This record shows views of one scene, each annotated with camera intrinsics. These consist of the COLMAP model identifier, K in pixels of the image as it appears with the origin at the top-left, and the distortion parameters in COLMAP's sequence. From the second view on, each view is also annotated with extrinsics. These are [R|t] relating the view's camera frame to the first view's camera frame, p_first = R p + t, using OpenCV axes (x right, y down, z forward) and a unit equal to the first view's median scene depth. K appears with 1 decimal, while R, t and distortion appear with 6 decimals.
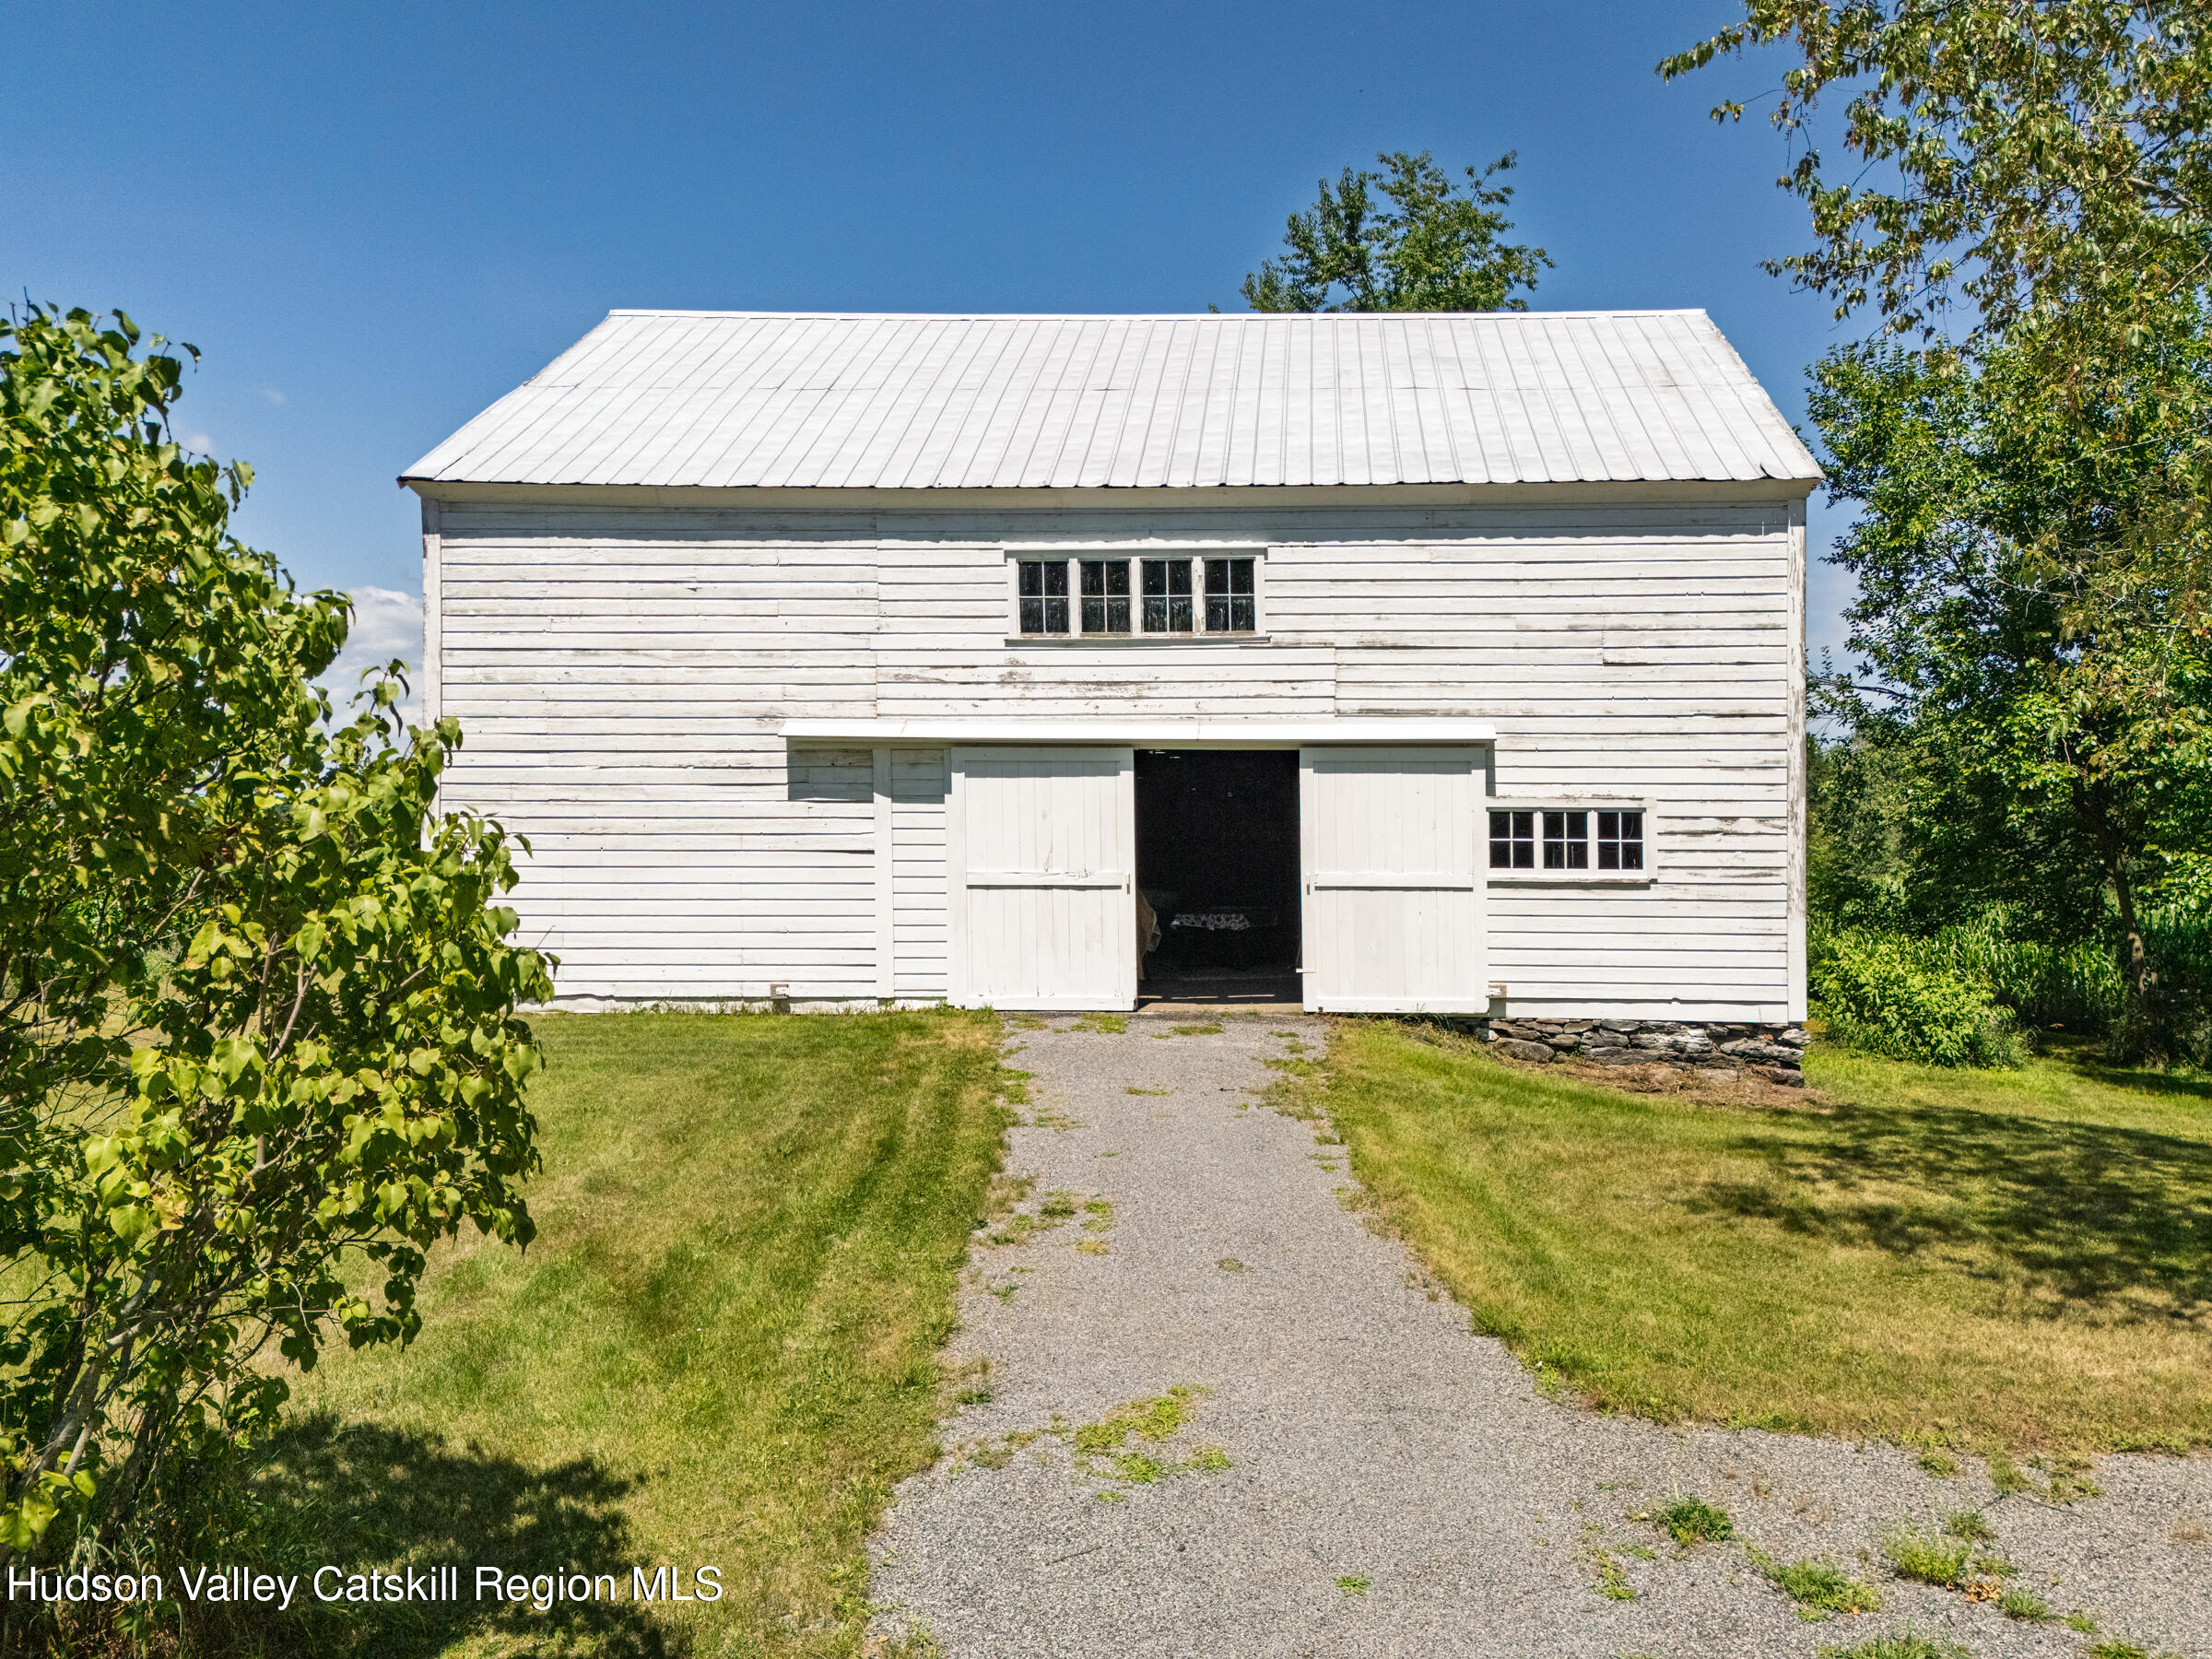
lens RADIAL K [[1623.8, 0, 1103.5], [0, 1623.8, 821.8], [0, 0, 1]] dist [0.094461, -0.043346]
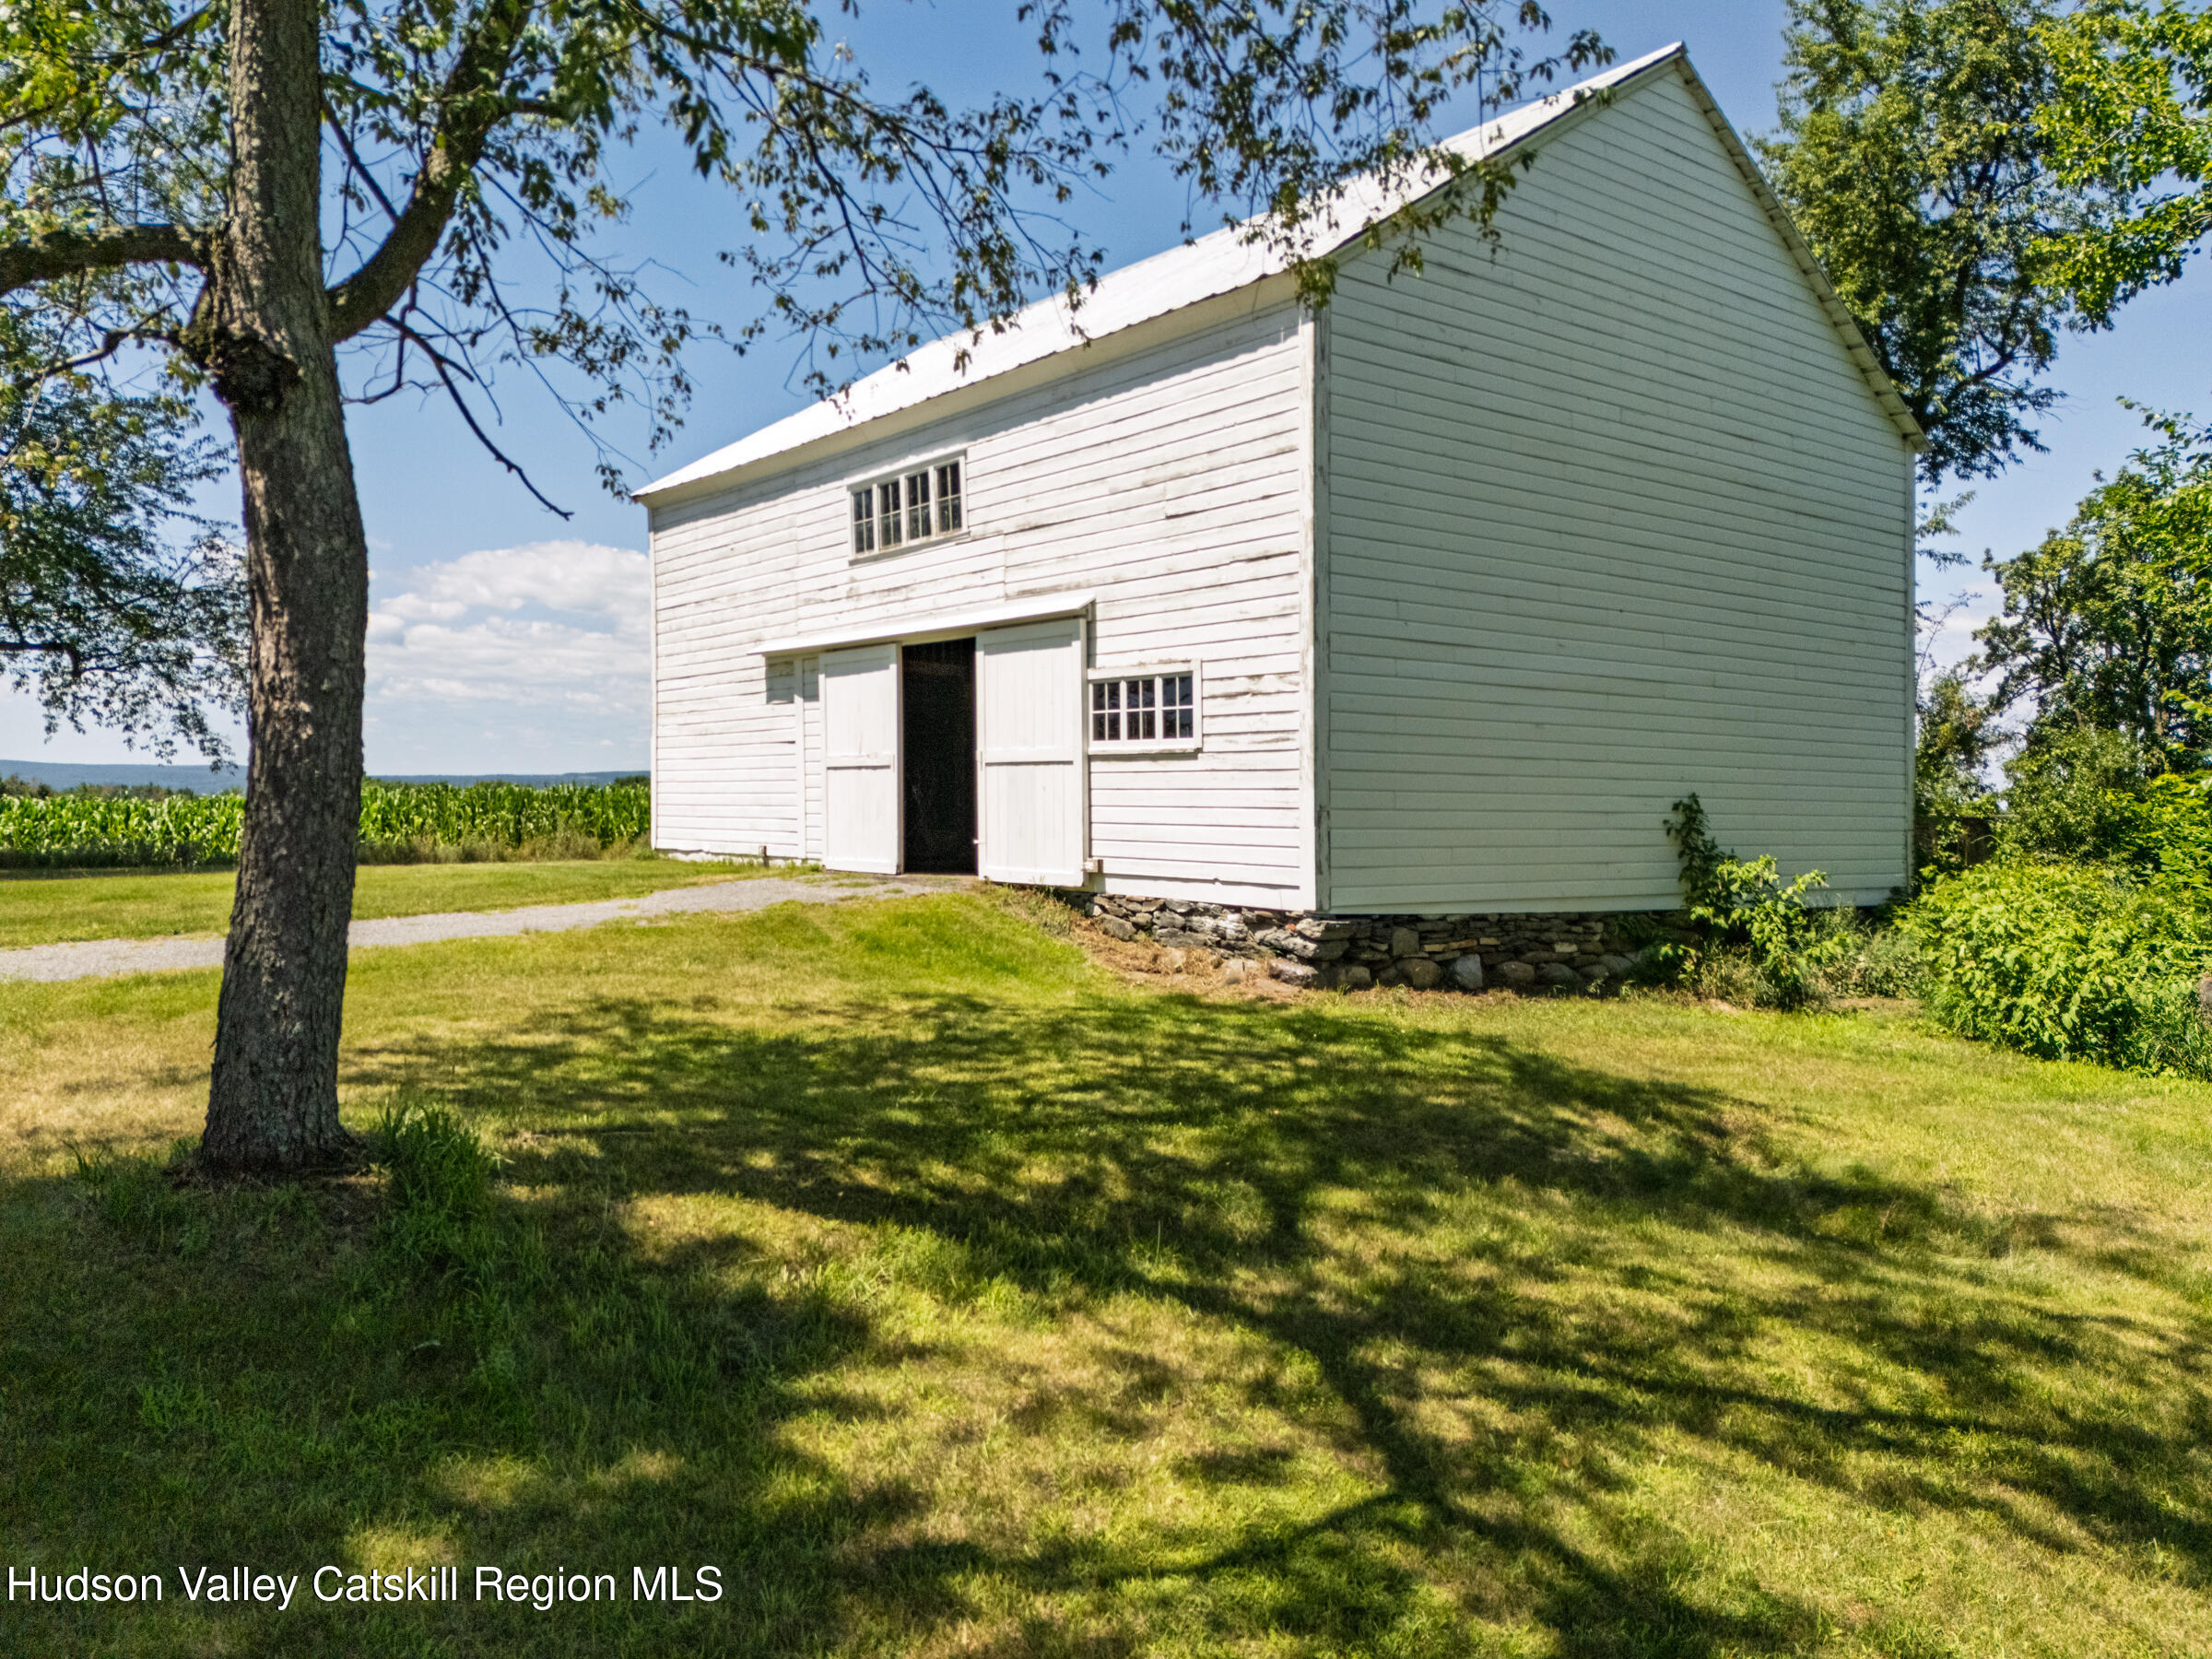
lens RADIAL K [[1623.8, 0, 1103.5], [0, 1623.8, 821.8], [0, 0, 1]] dist [0.094461, -0.043346]
pose [[0.645016, 0.011451, -0.764083, 0.990207], [0.004303, 0.999817, 0.018617, 0.058848], [0.764157, -0.015297, 0.644849, 0.372635]]
